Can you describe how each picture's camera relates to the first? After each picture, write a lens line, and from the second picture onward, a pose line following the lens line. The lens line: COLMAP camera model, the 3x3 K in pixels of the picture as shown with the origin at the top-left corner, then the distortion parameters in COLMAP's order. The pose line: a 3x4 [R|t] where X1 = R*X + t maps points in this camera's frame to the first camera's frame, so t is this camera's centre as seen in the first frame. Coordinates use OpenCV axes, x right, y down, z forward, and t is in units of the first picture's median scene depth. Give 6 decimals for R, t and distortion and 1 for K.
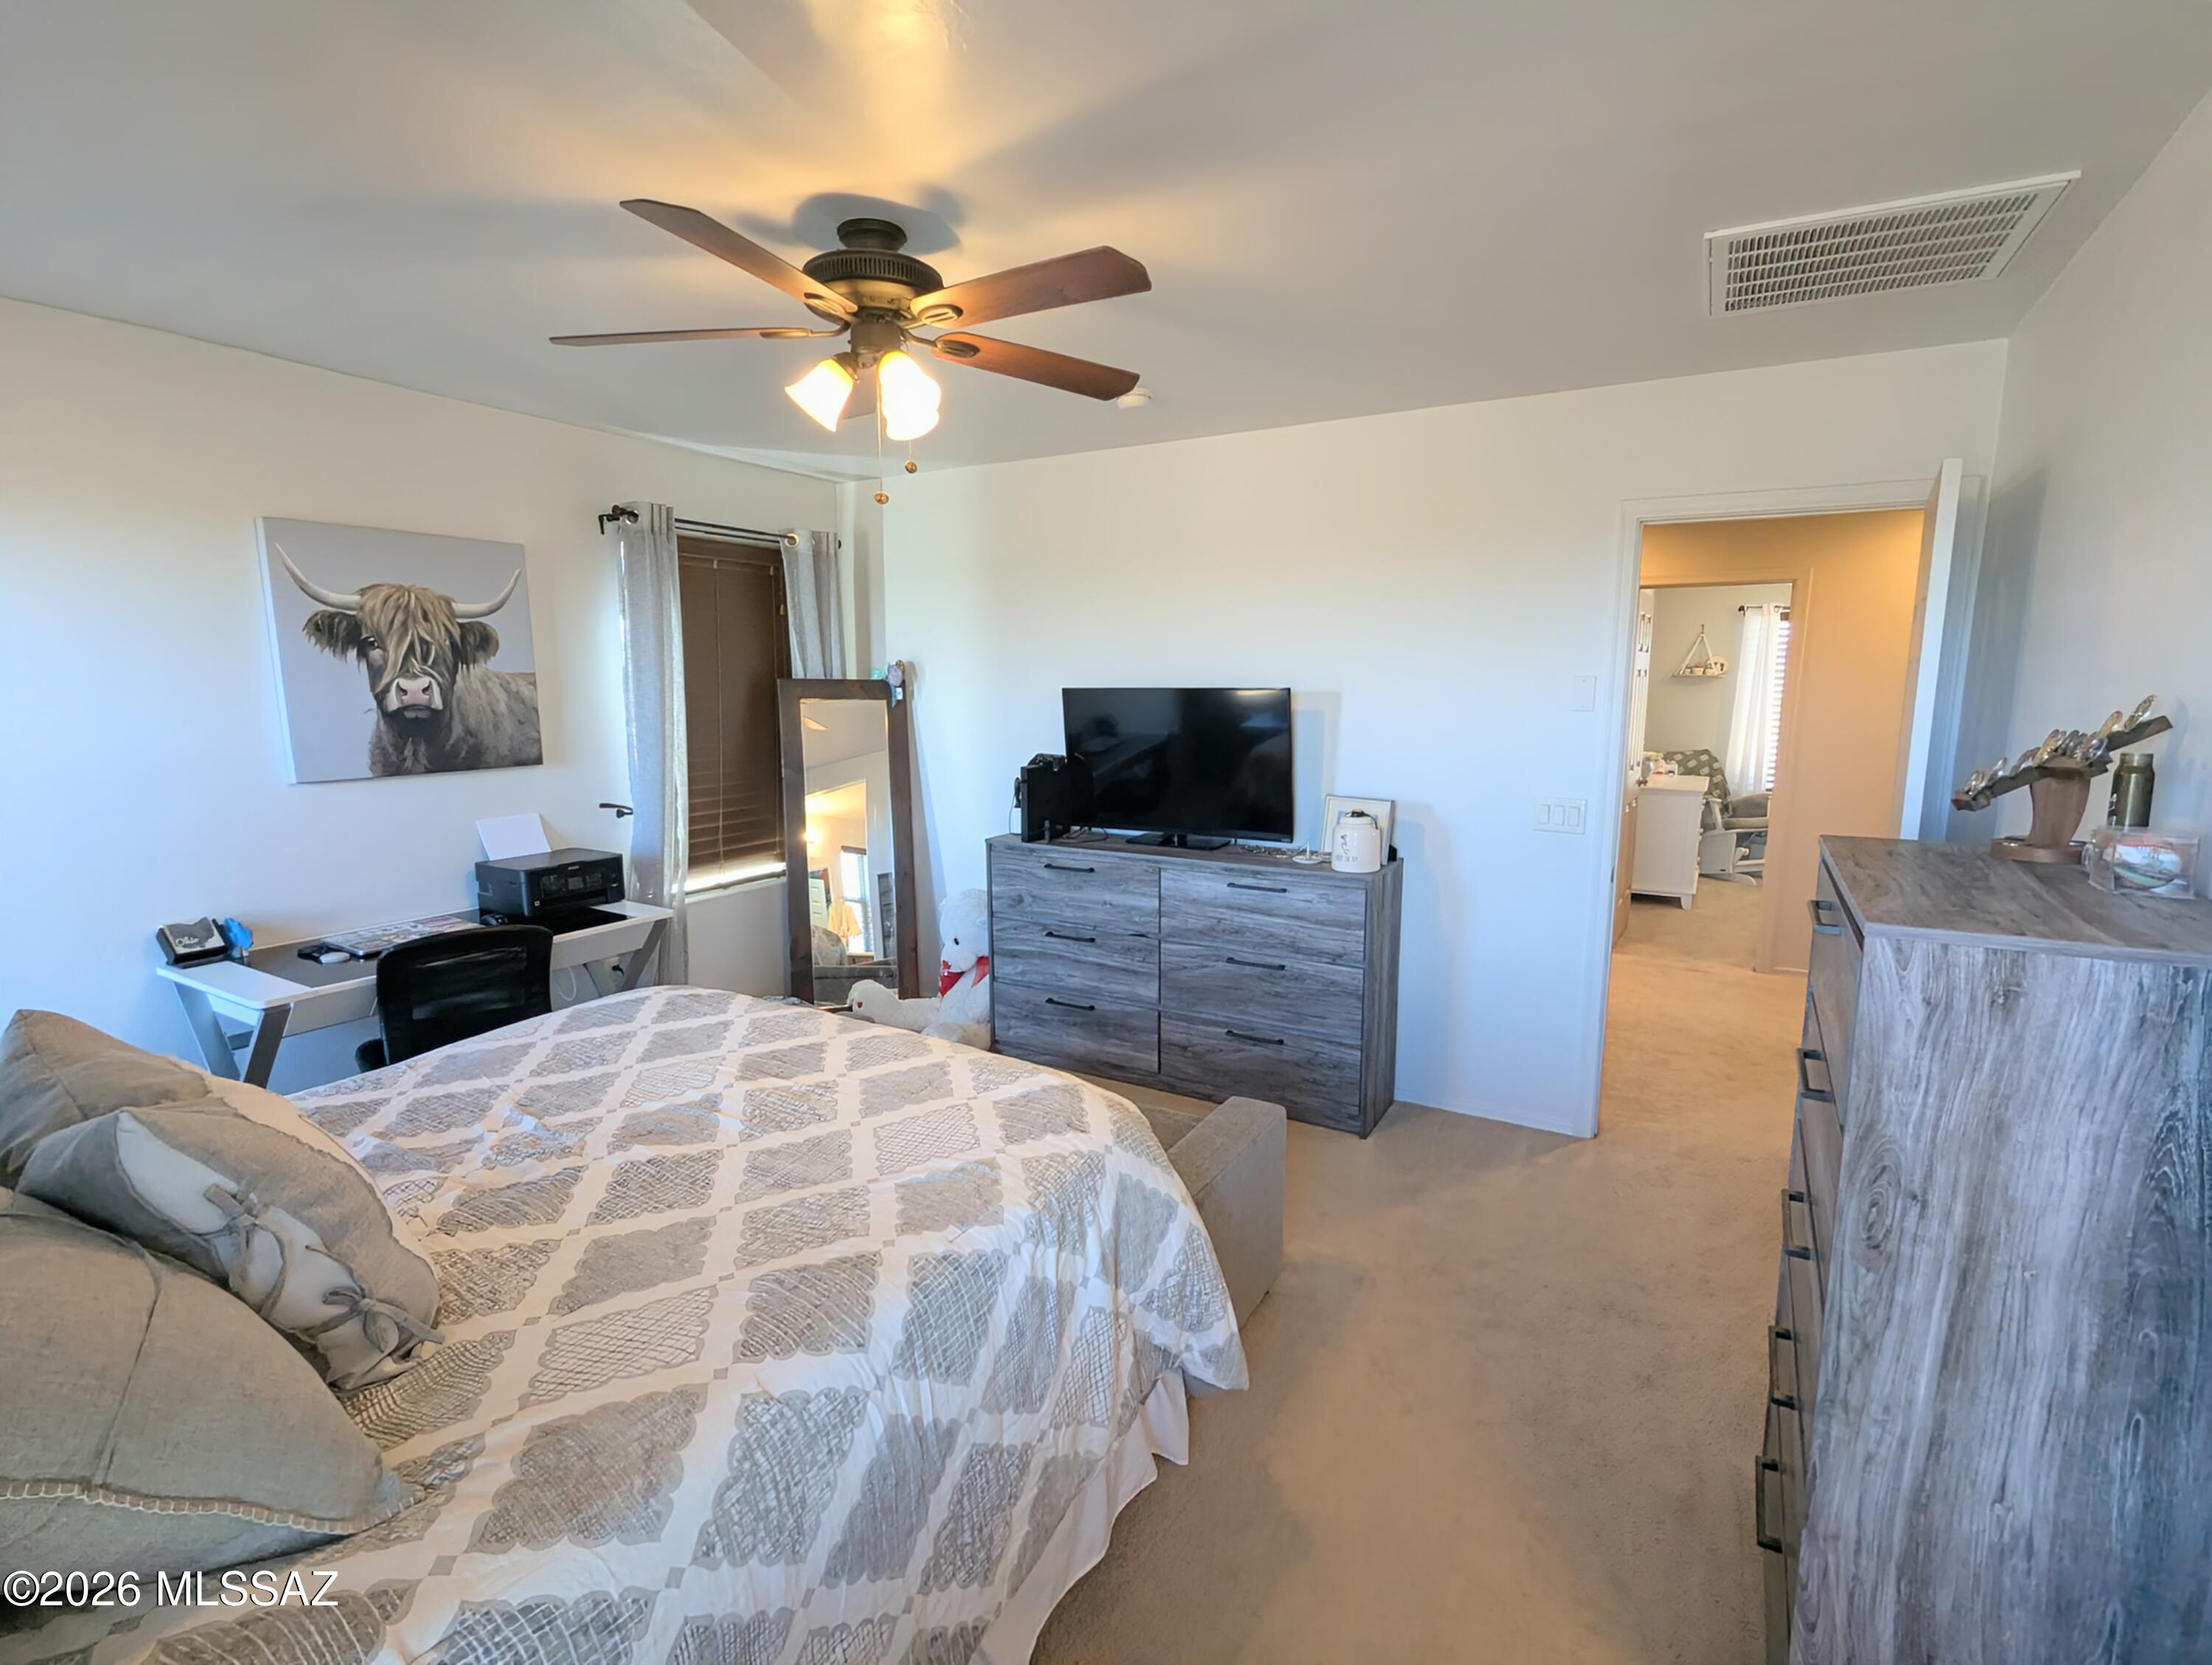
lens RADIAL K [[1046.5, 0, 1112.2], [0, 1046.5, 825.9], [0, 0, 1]] dist [-0.000347, 0.000449]
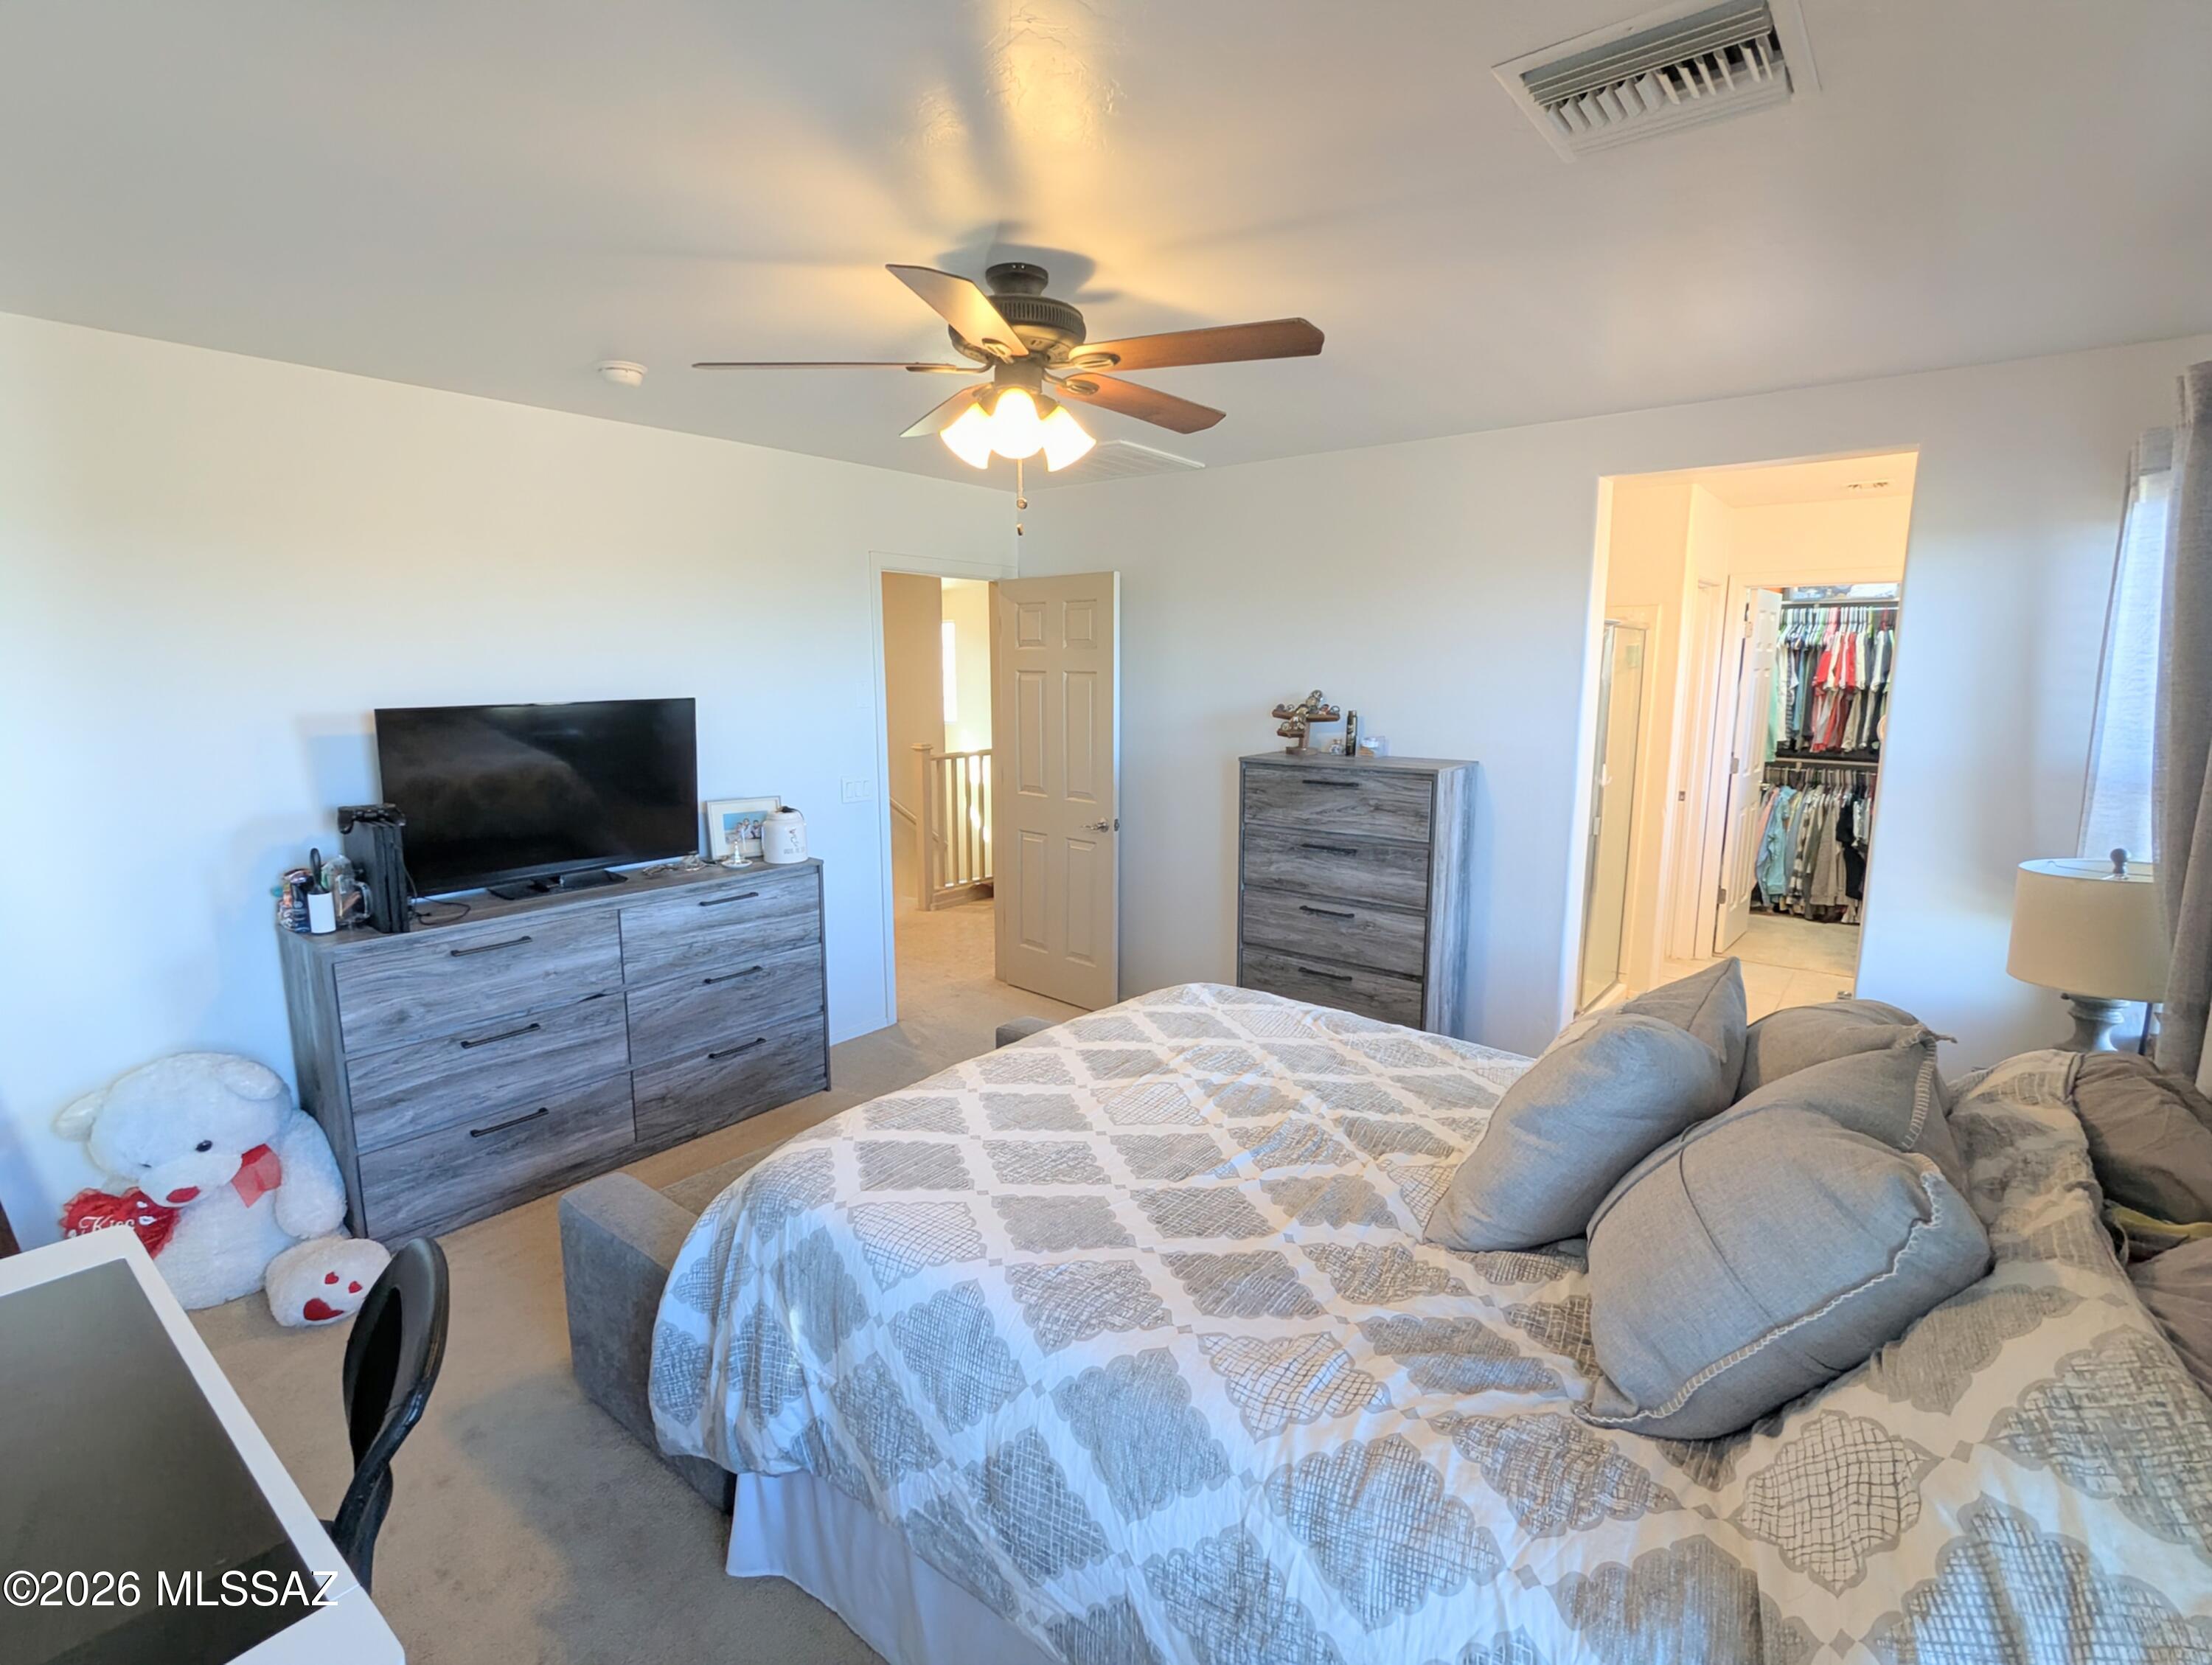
lens RADIAL K [[1046.5, 0, 1112.1], [0, 1046.5, 844.4], [0, 0, 1]] dist [-0.000347, 0.000449]
pose [[0.142920, -0.171397, 0.974780, -0.798459], [0.139918, 0.978499, 0.151537, -0.094785], [-0.979794, 0.114731, 0.163829, 0.492204]]
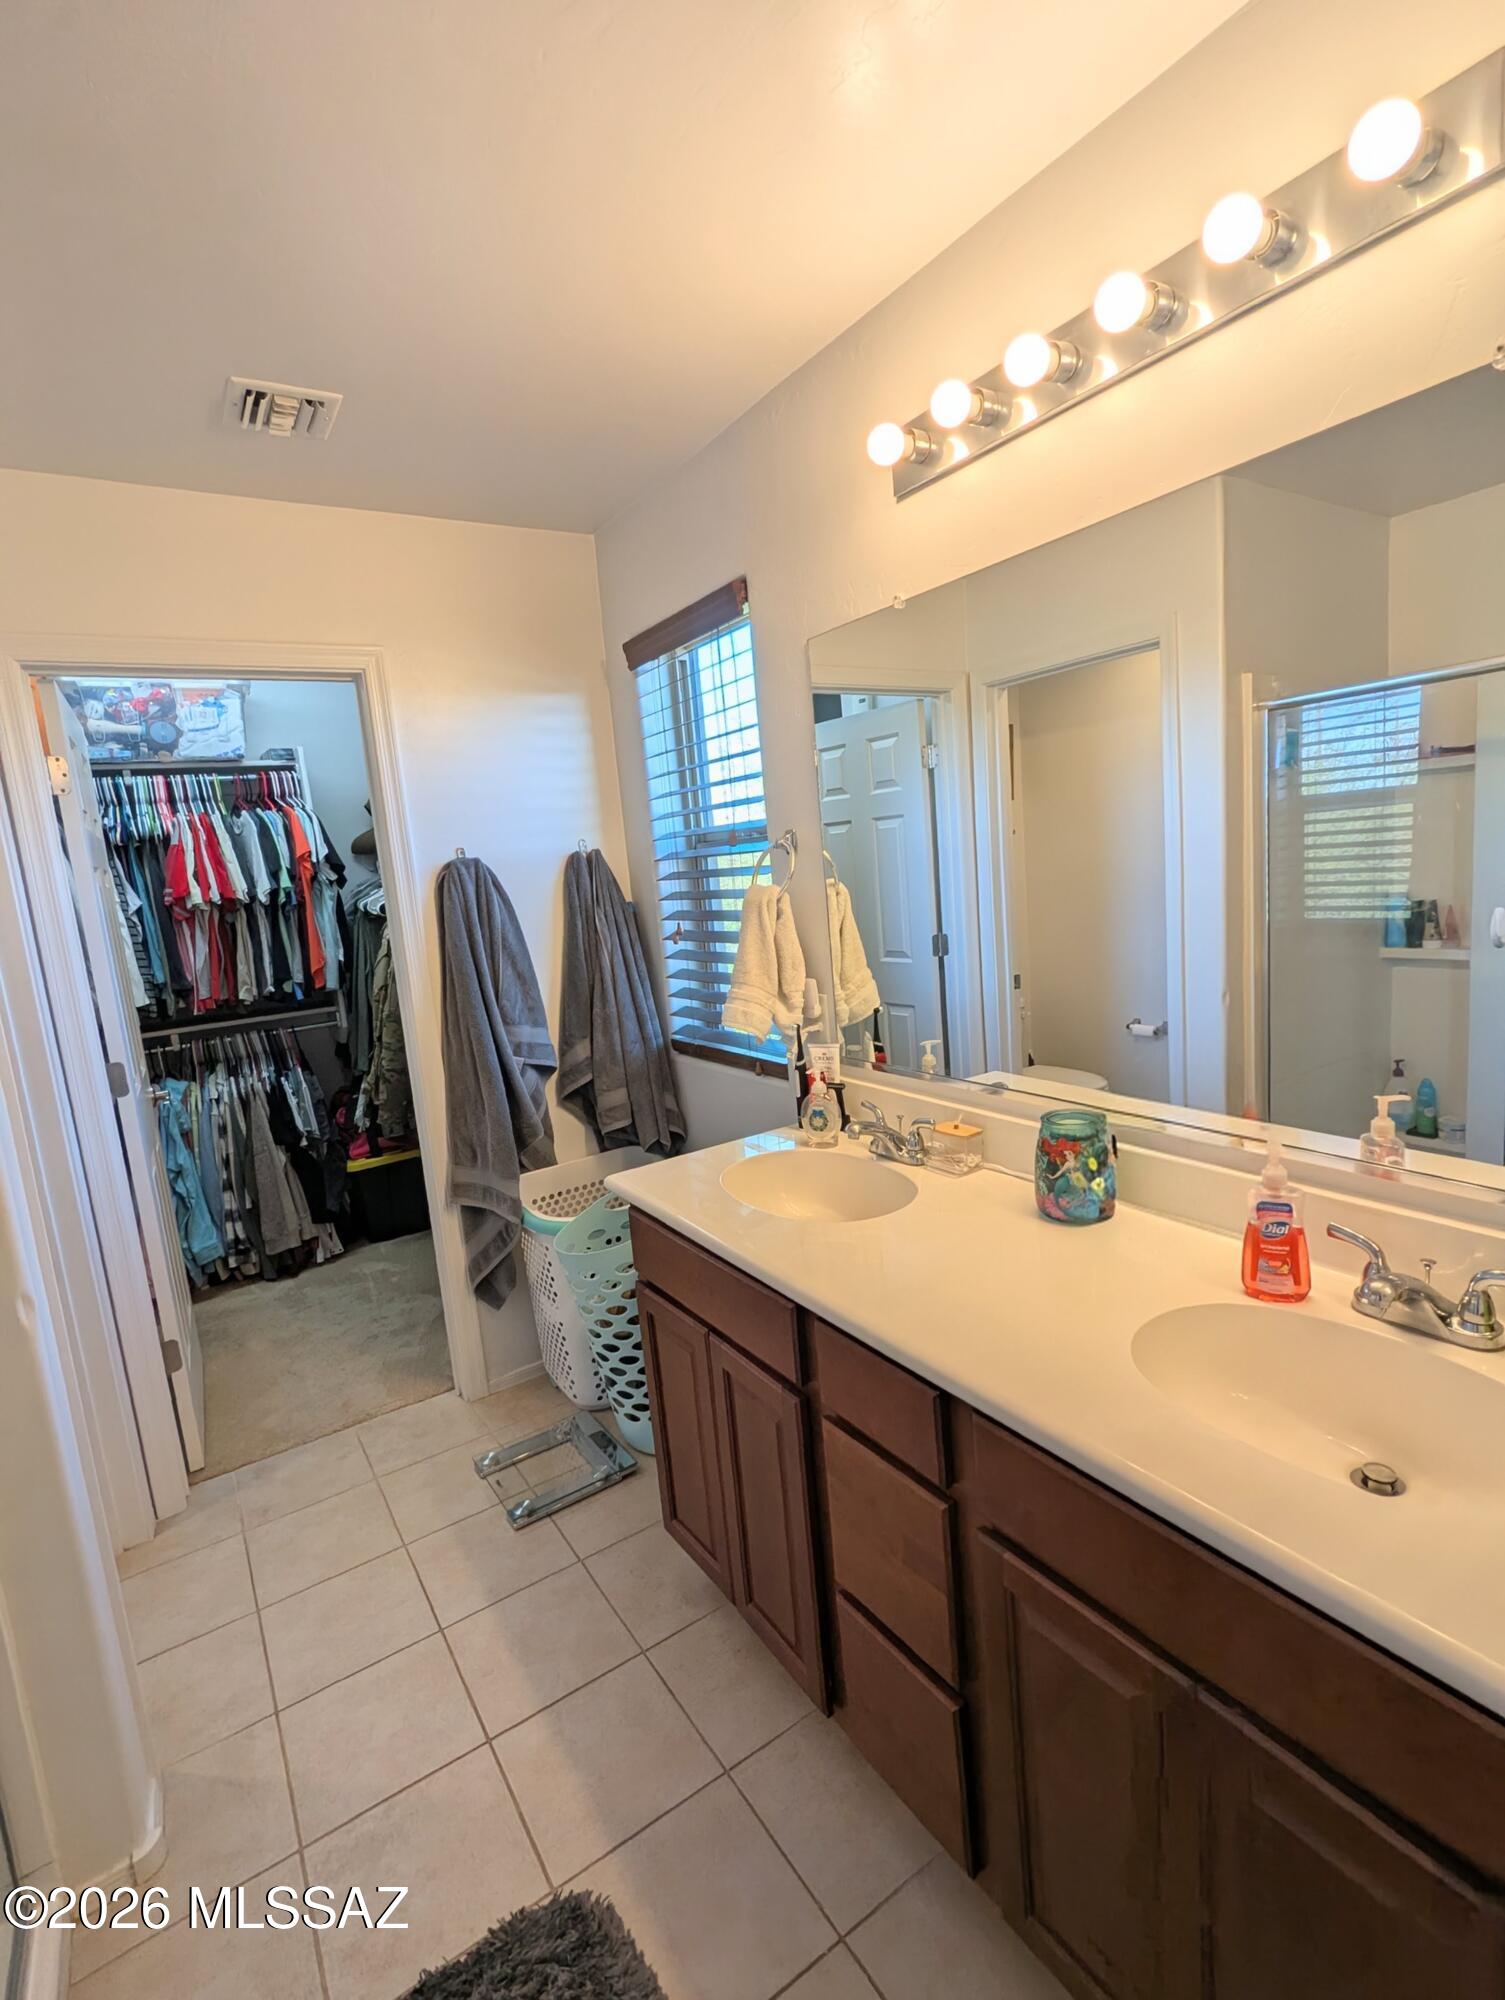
lens RADIAL K [[946.2, 0, 746.7], [0, 946.2, 1002.0], [0, 0, 1]] dist [-0.000347, 0.000449]
pose [[-0.890634, 0.007225, 0.454664, 0.269222], [0.146643, 0.951017, 0.272144, 0.003127], [-0.430426, 0.309054, -0.848068, 0.145229]]
